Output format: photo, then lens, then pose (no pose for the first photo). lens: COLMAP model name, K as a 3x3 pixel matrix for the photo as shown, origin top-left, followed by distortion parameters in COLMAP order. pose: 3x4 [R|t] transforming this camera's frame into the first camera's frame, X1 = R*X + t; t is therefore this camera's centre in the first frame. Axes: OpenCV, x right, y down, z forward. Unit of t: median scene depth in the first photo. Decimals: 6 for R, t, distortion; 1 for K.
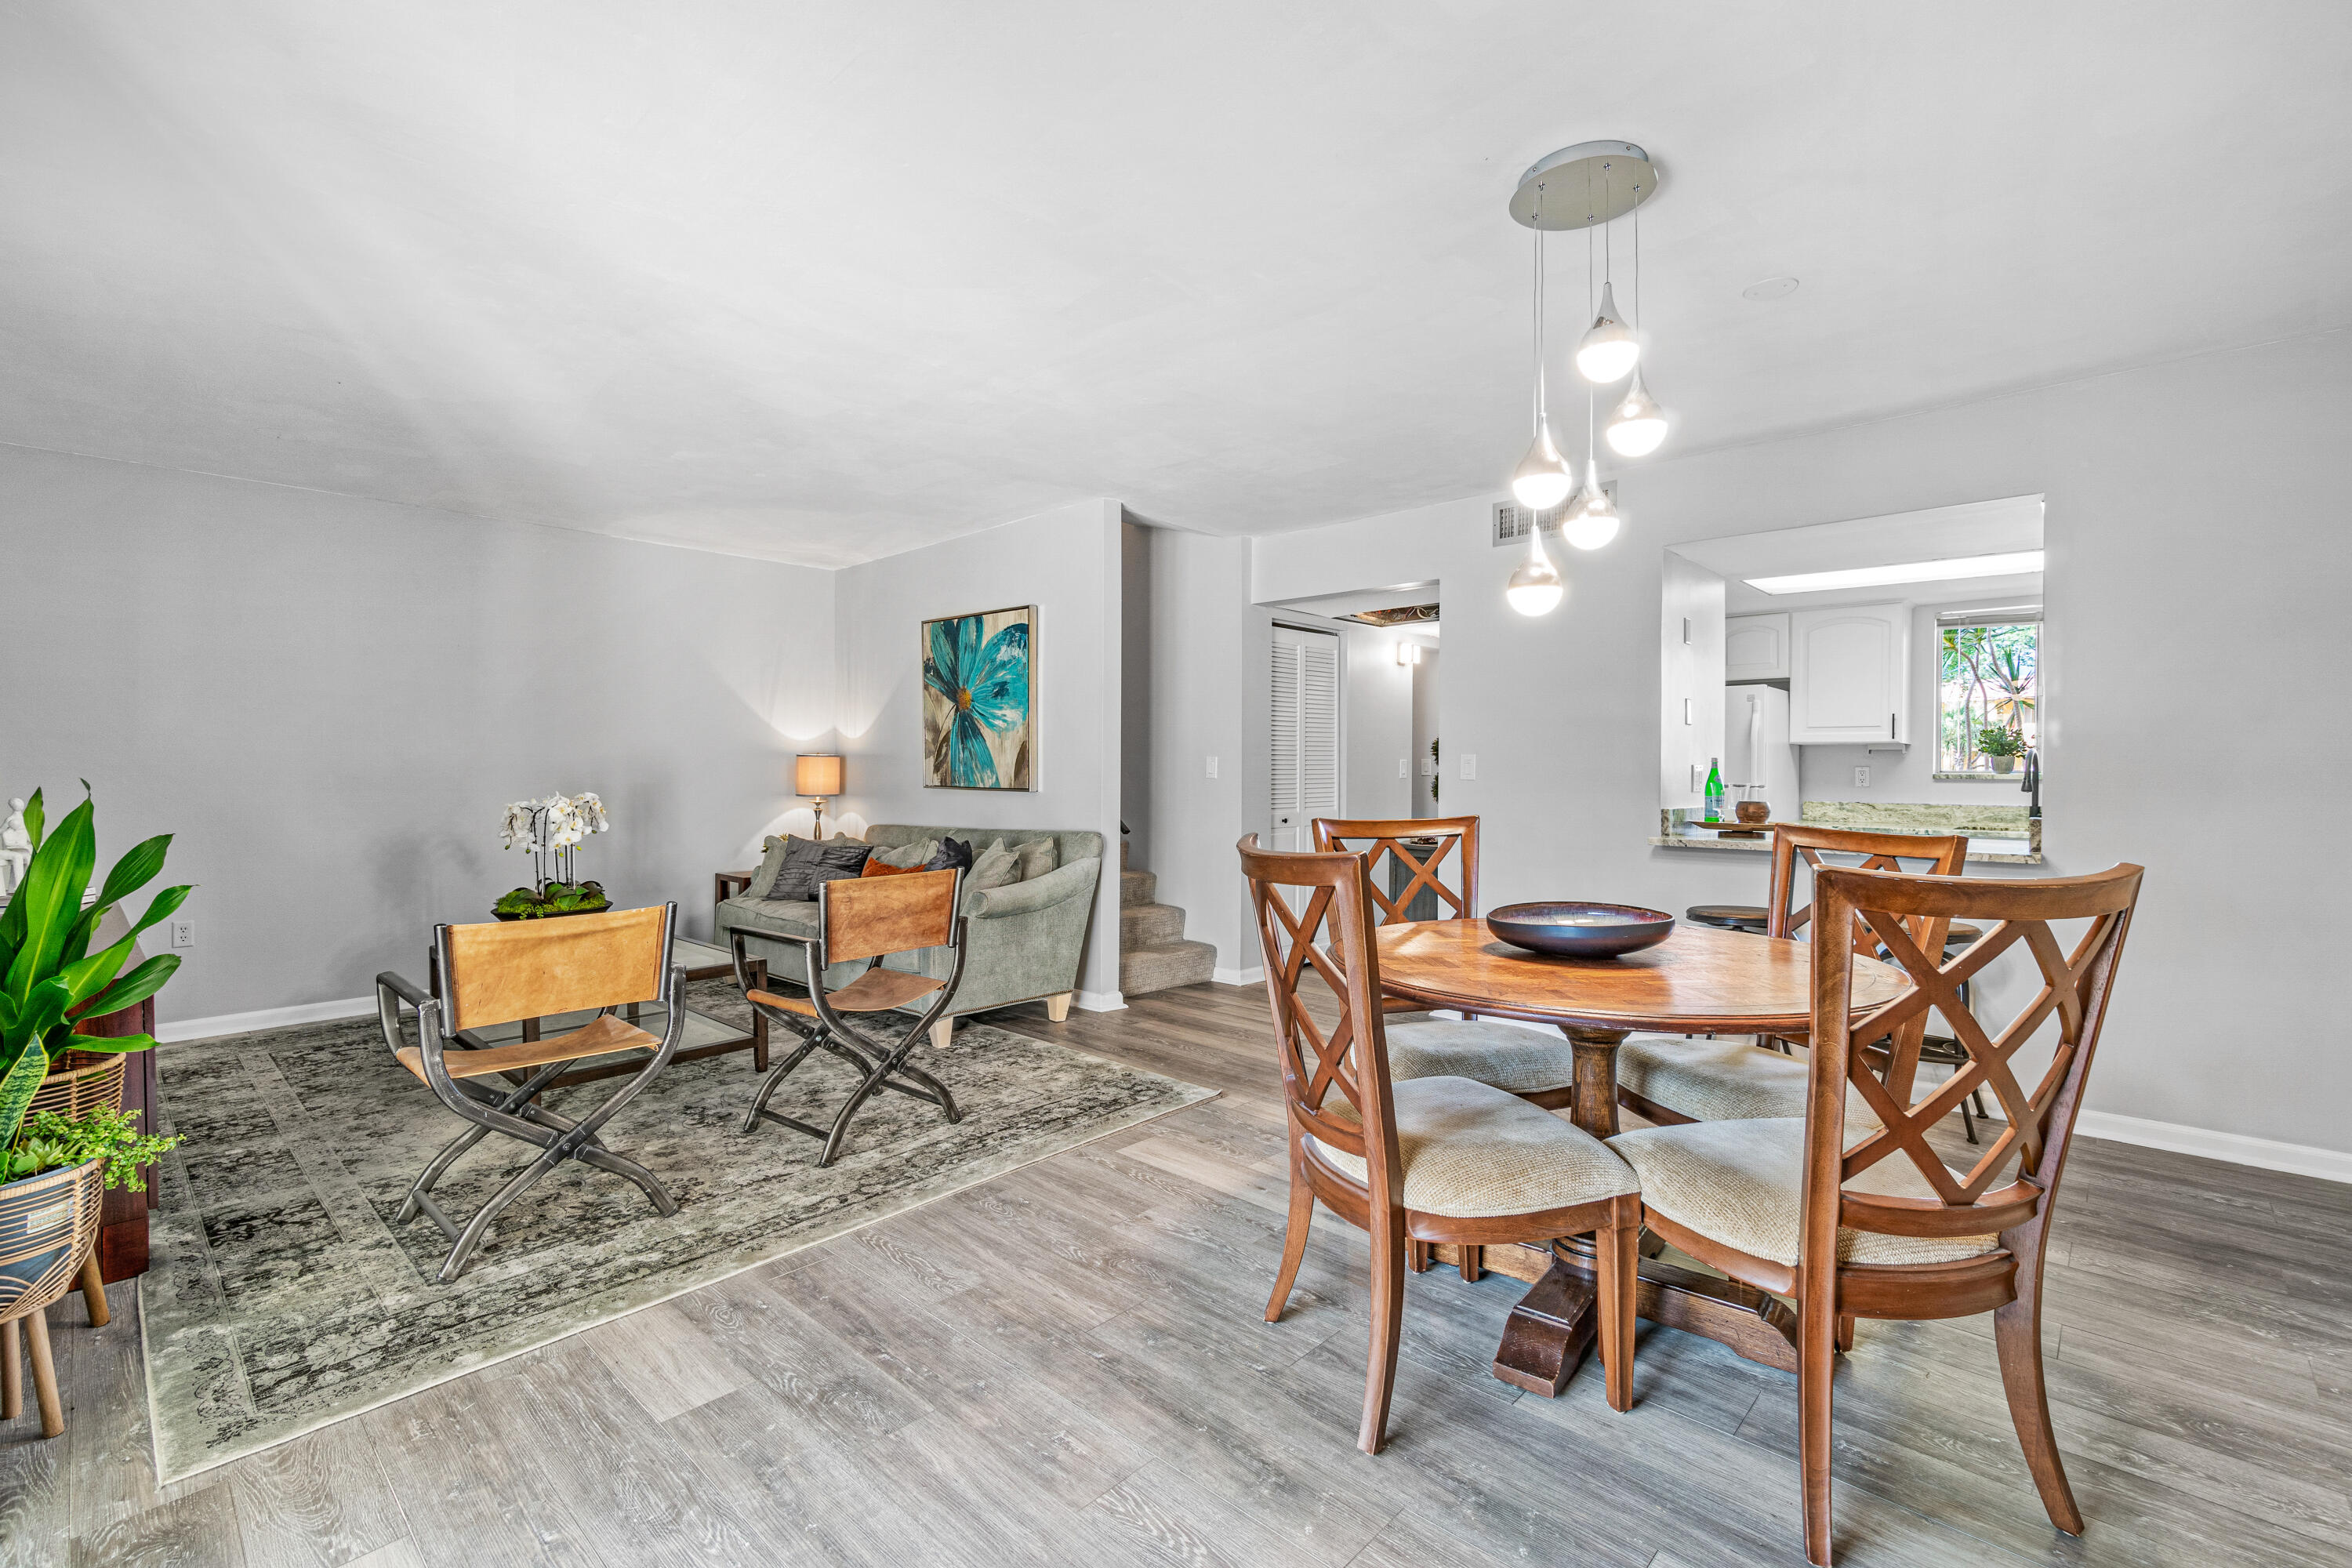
lens RADIAL K [[1029.7, 0, 1158.0], [0, 1029.7, 783.7], [0, 0, 1]] dist [-0.000083, 0.000040]
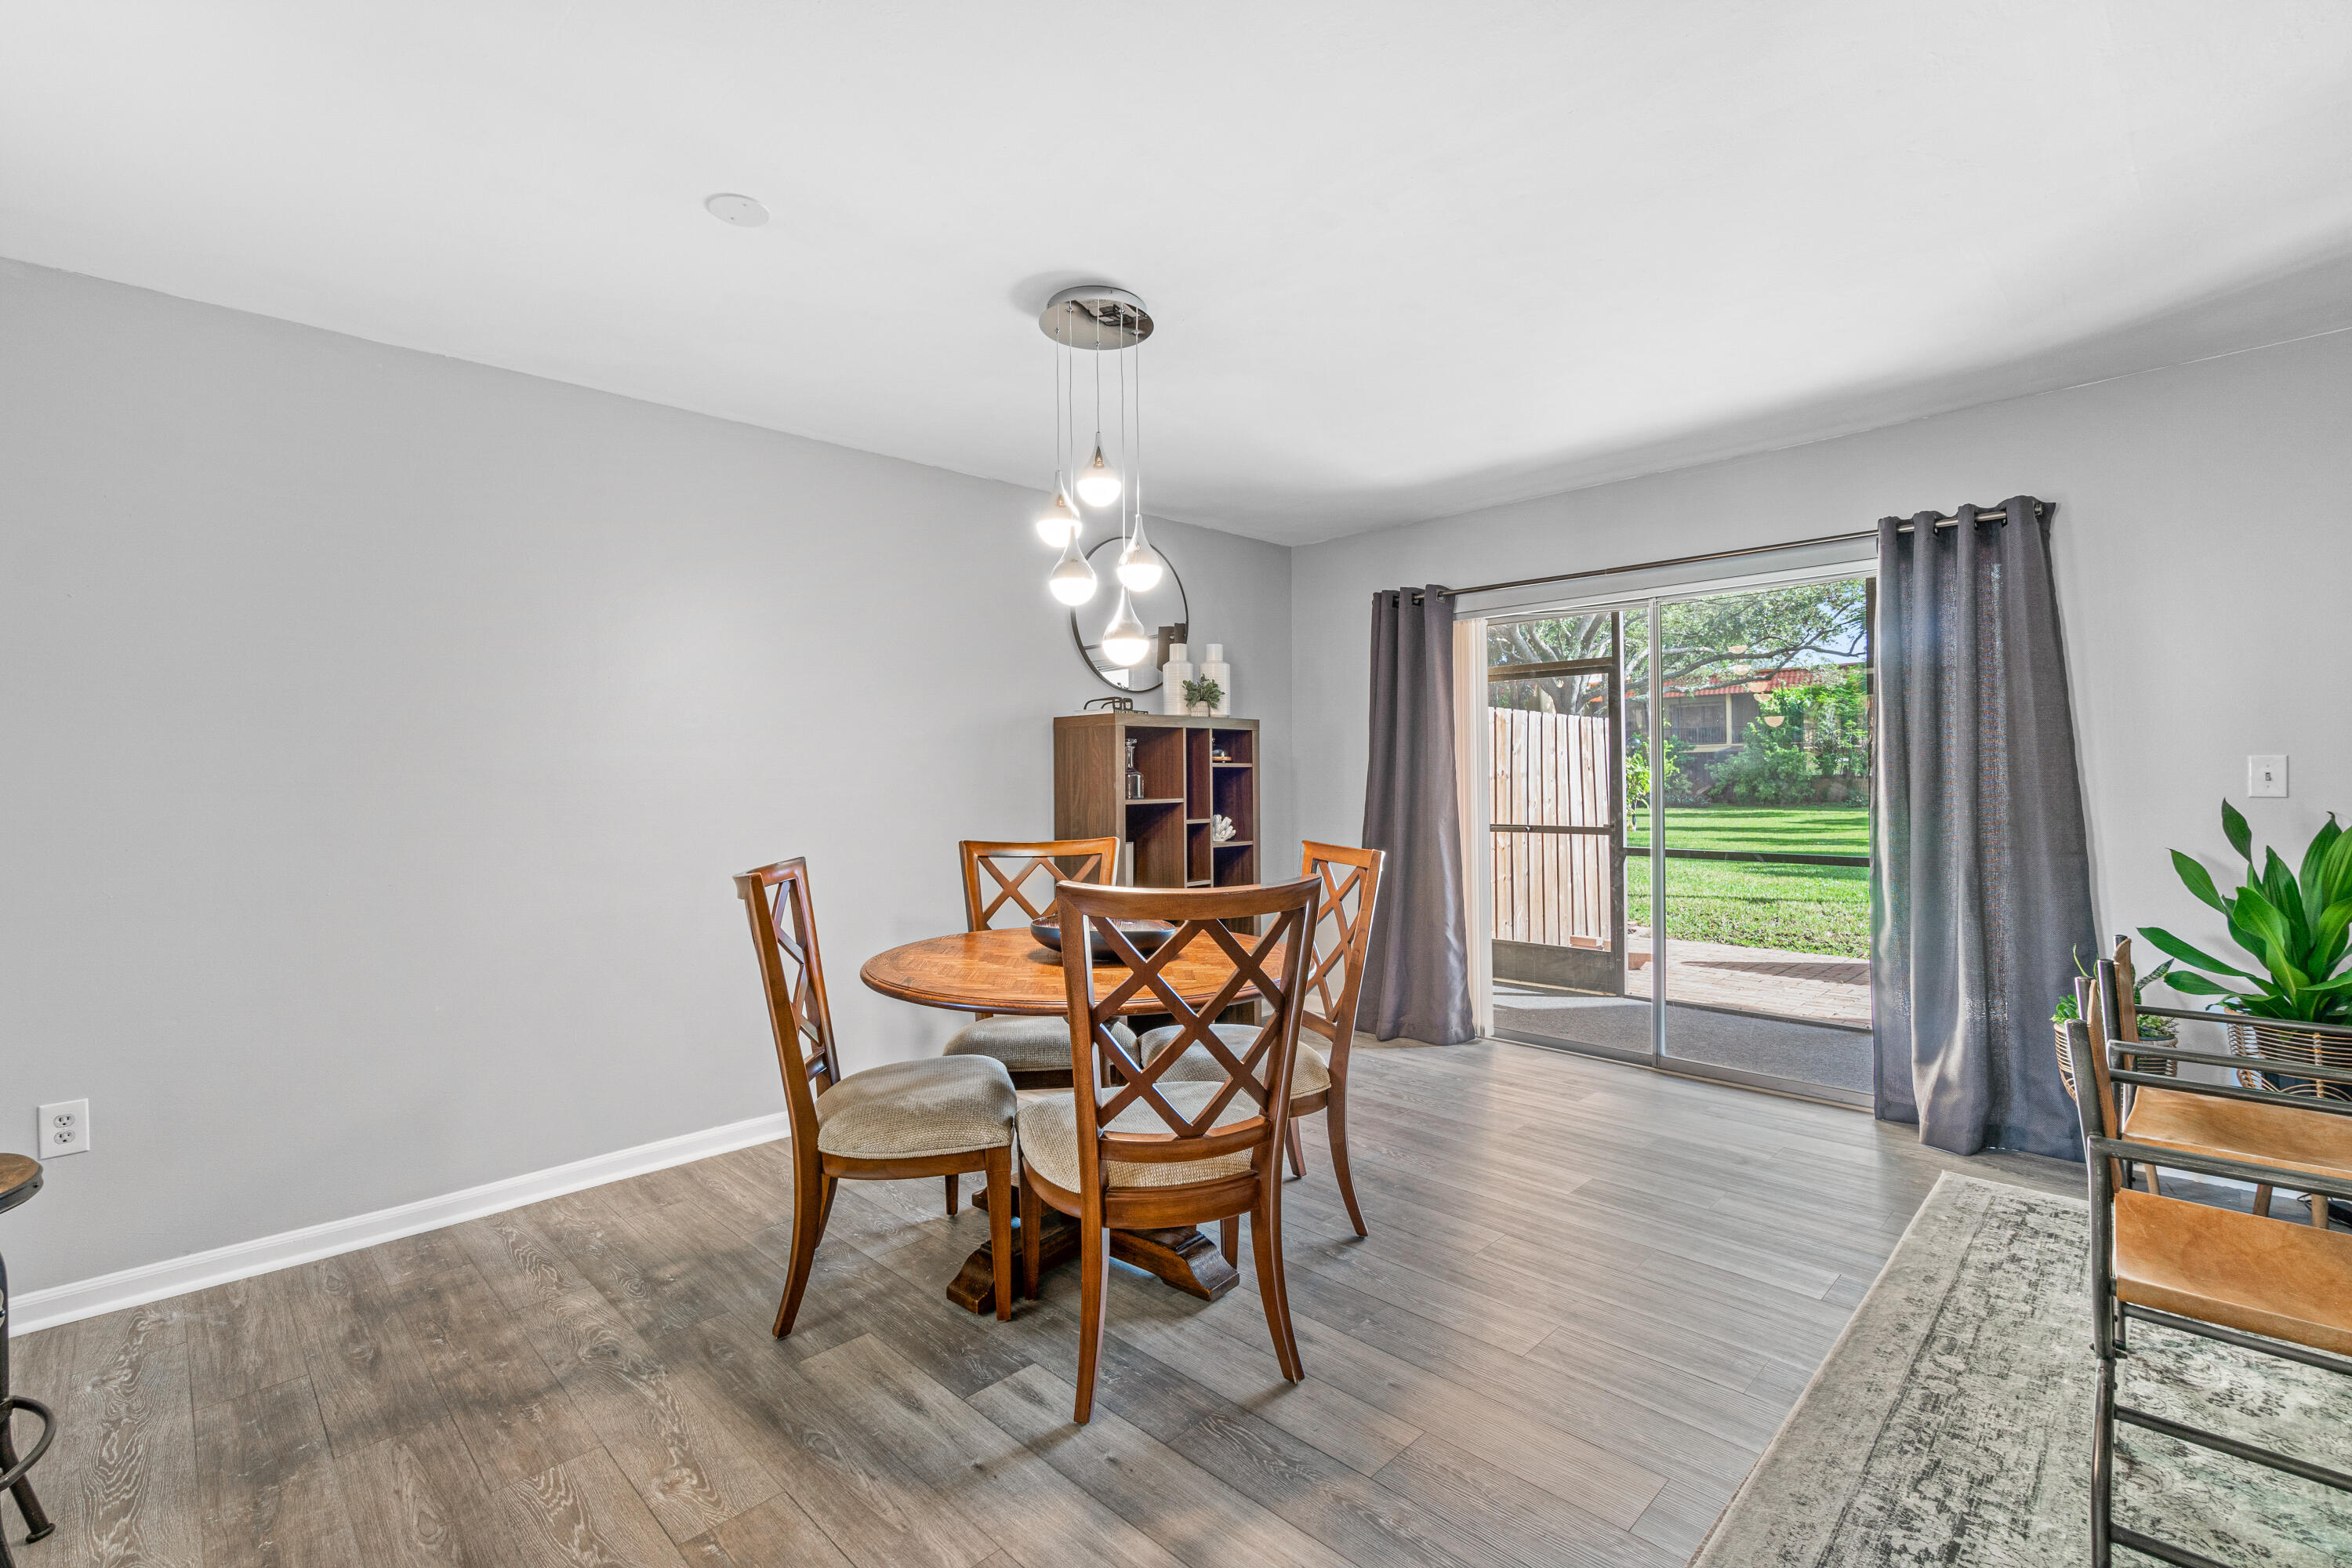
lens RADIAL K [[1029.7, 0, 1158.0], [0, 1029.7, 783.7], [0, 0, 1]] dist [-0.000083, 0.000040]
pose [[-0.999428, 0.005886, 0.033289, 0.124565], [0.006560, 0.999775, 0.020159, -0.022645], [-0.033163, 0.020366, -0.999242, 0.917067]]
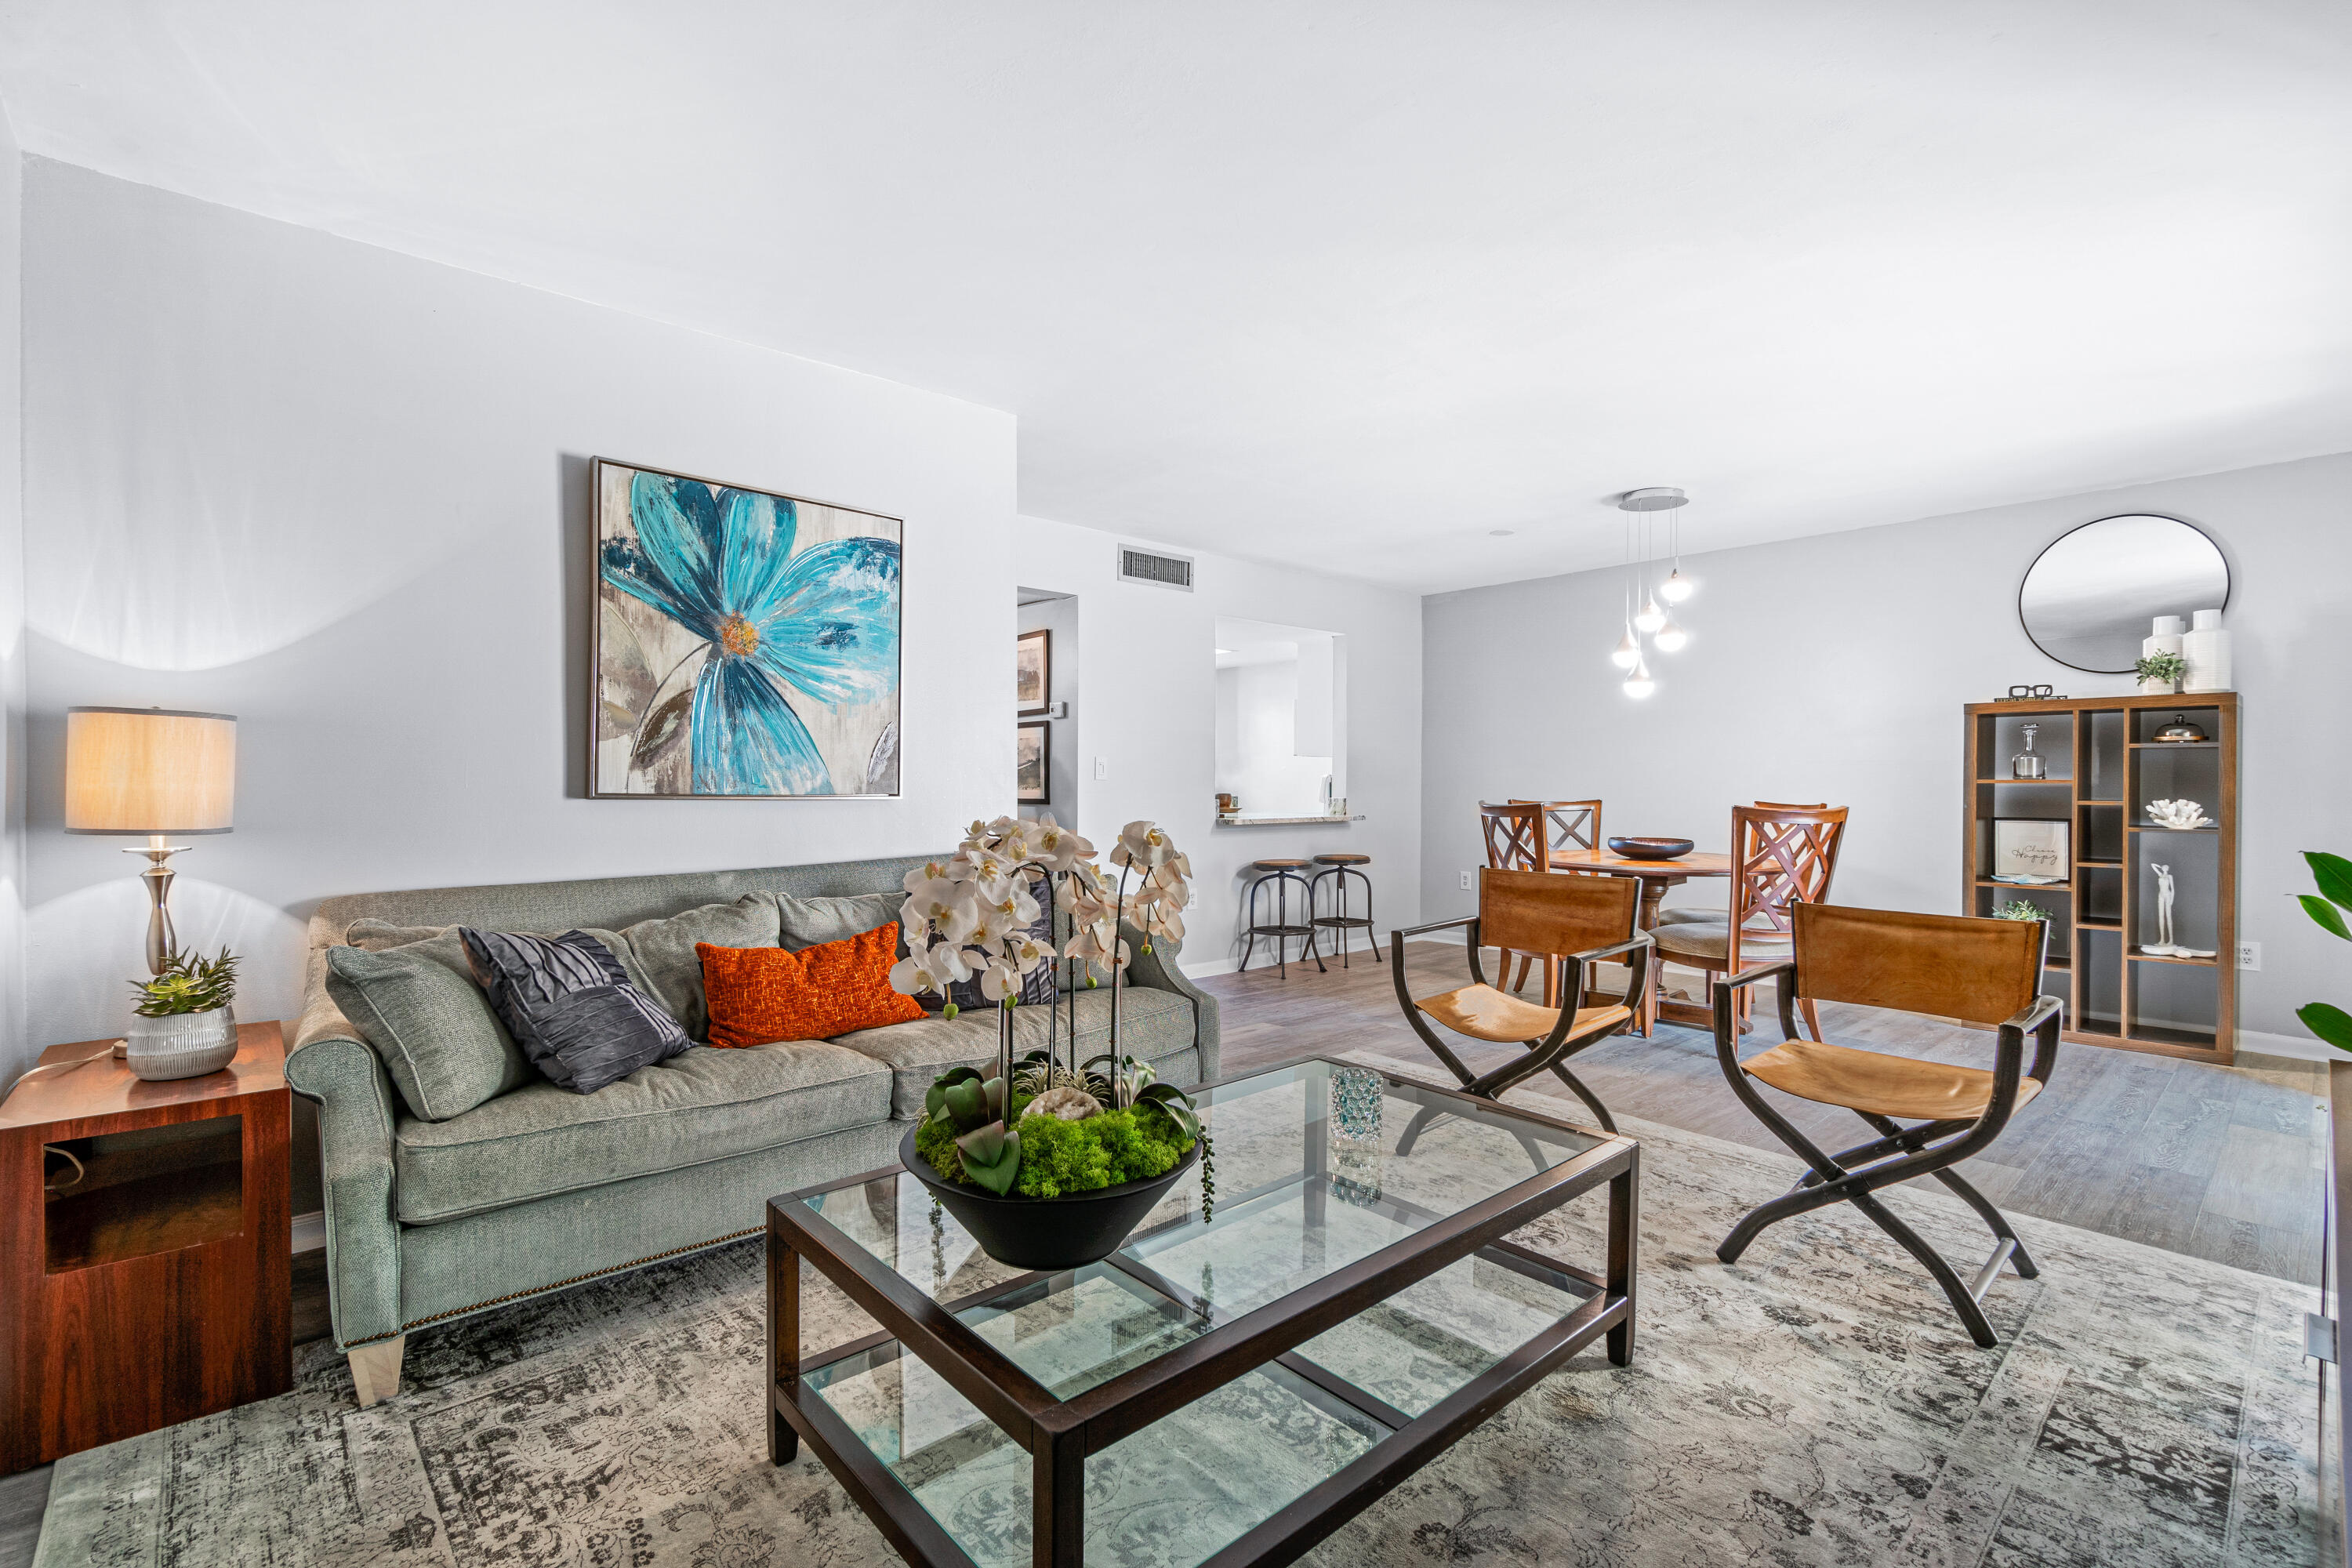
lens RADIAL K [[1055.9, 0, 1162.3], [0, 1055.9, 787.5], [0, 0, 1]] dist [0.000192, 0.000013]
pose [[0.080245, -0.009870, 0.996726, -0.775401], [0.011086, 0.999898, 0.009009, -0.003540], [-0.996713, 0.010326, 0.080347, 0.765169]]
